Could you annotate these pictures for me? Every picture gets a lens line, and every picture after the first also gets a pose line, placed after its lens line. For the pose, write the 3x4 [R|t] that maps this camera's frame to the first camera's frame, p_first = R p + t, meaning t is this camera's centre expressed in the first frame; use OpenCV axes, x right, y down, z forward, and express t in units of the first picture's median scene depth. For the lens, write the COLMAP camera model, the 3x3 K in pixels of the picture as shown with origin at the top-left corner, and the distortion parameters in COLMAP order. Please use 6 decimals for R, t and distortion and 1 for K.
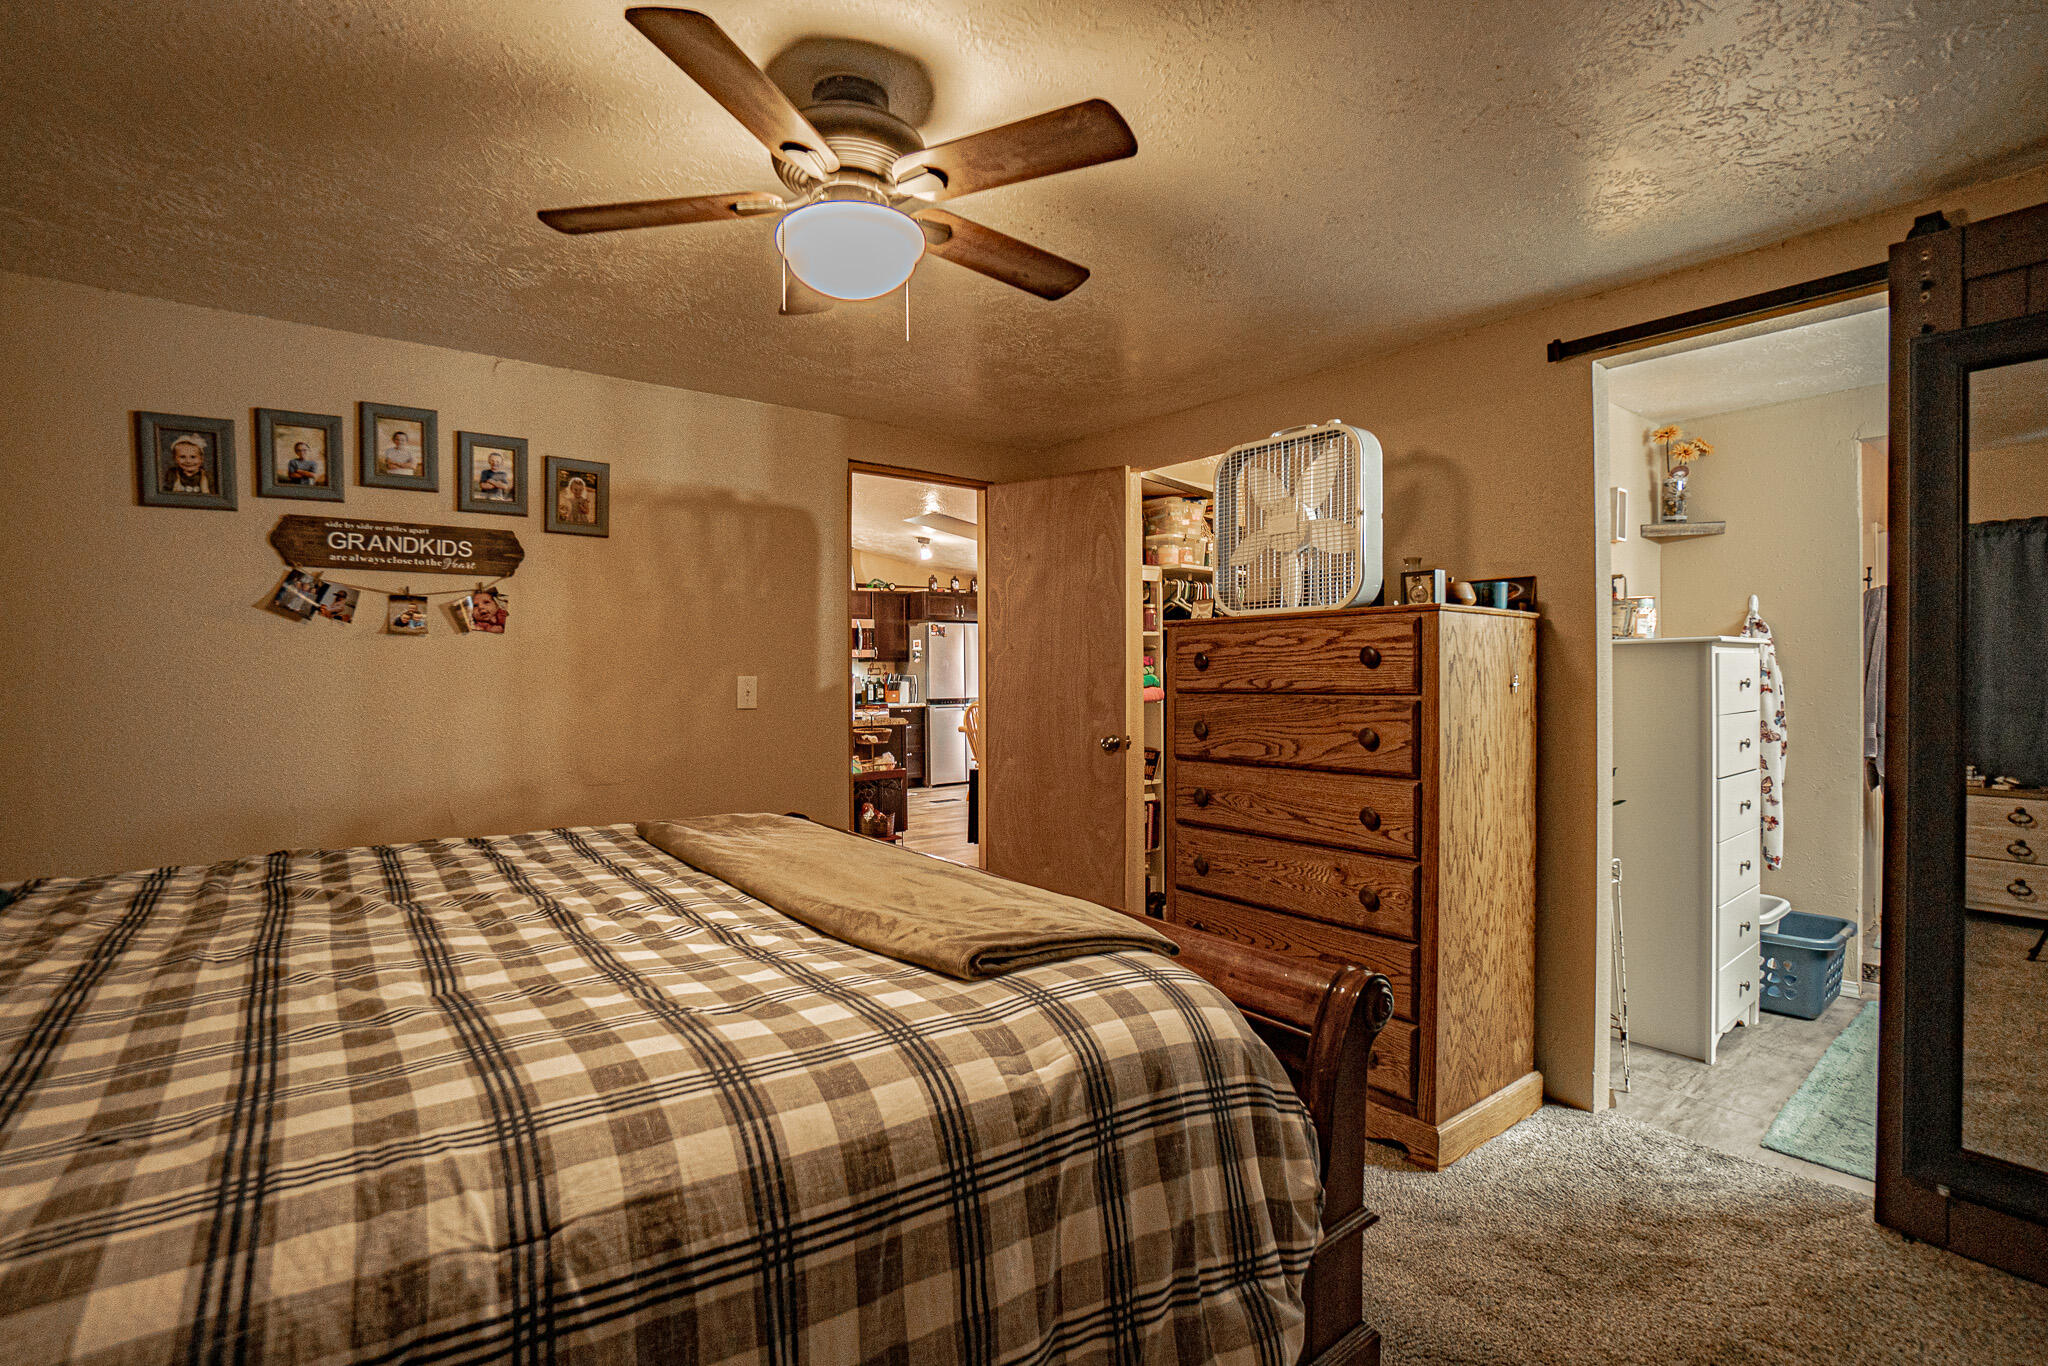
lens RADIAL K [[913.9, 0, 1024.0], [0, 913.9, 683.0], [0, 0, 1]] dist [-0.024387, 0.000593]
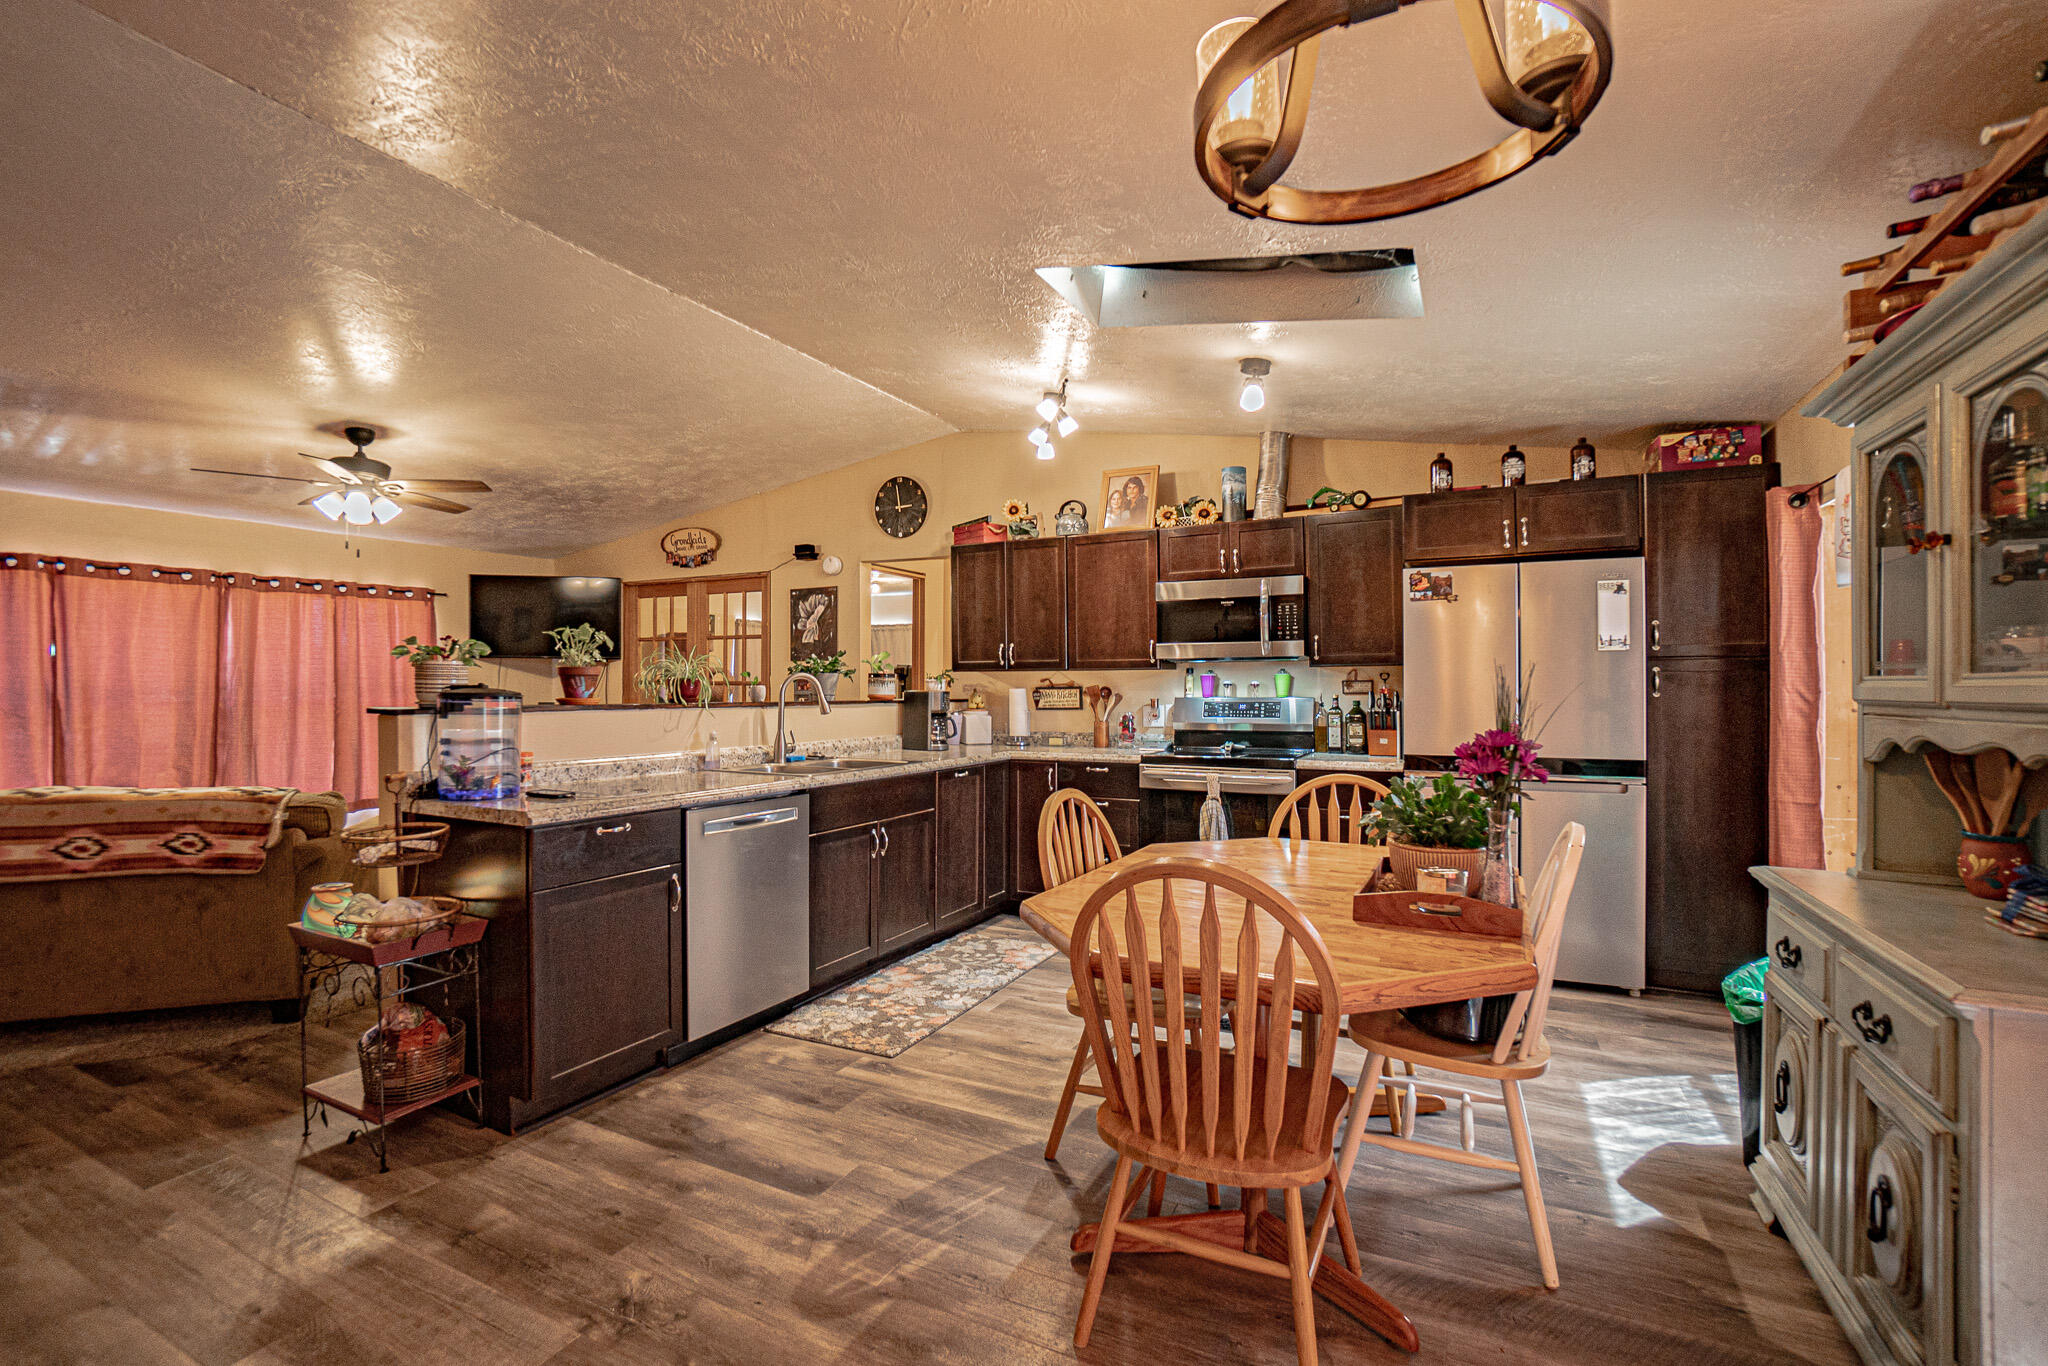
lens RADIAL K [[913.9, 0, 1024.0], [0, 913.9, 683.0], [0, 0, 1]] dist [-0.024387, 0.000593]
pose [[0.445683, 0.000247, -0.895191, 0.182326], [-0.010174, 0.999937, -0.004789, -0.010804], [0.895133, 0.011242, 0.445657, 0.646195]]
